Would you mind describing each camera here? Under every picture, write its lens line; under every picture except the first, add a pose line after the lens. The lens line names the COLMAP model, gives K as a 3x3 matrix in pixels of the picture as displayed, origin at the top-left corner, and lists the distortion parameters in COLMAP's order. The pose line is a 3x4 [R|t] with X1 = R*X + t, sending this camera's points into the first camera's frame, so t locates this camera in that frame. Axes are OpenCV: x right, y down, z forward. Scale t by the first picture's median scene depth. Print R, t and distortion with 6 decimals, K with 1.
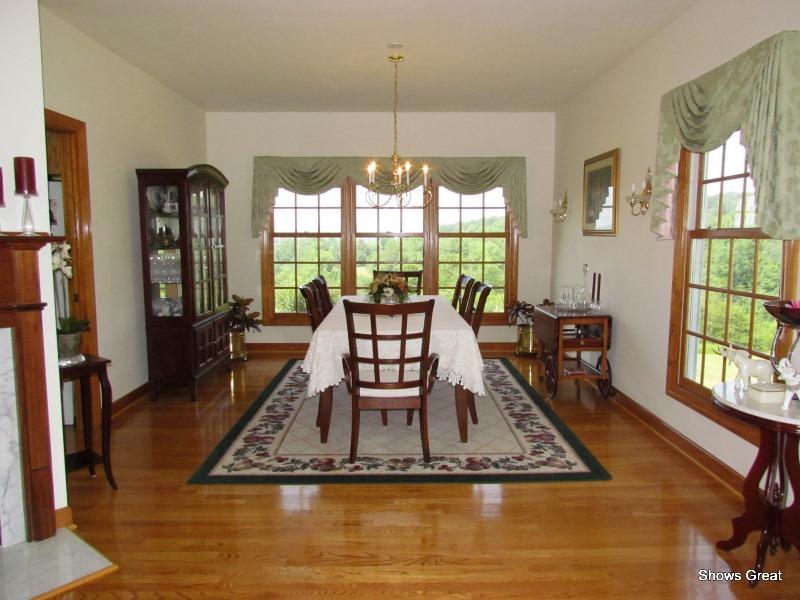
lens RADIAL K [[578.6, 0, 398.8], [0, 578.6, 301.5], [0, 0, 1]] dist [-0.033796, 0.000230]
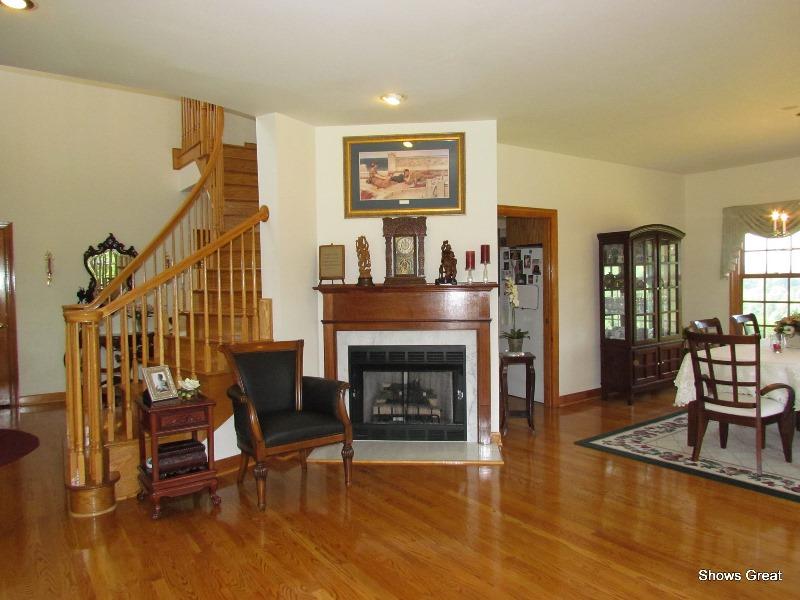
lens RADIAL K [[578.6, 0, 400.7], [0, 578.6, 297.1], [0, 0, 1]] dist [-0.033796, 0.000230]
pose [[0.551712, 0.007004, -0.834005, 0.573529], [-0.069117, 0.996909, -0.037350, 0.016016], [0.831166, 0.078250, 0.550491, -0.225847]]
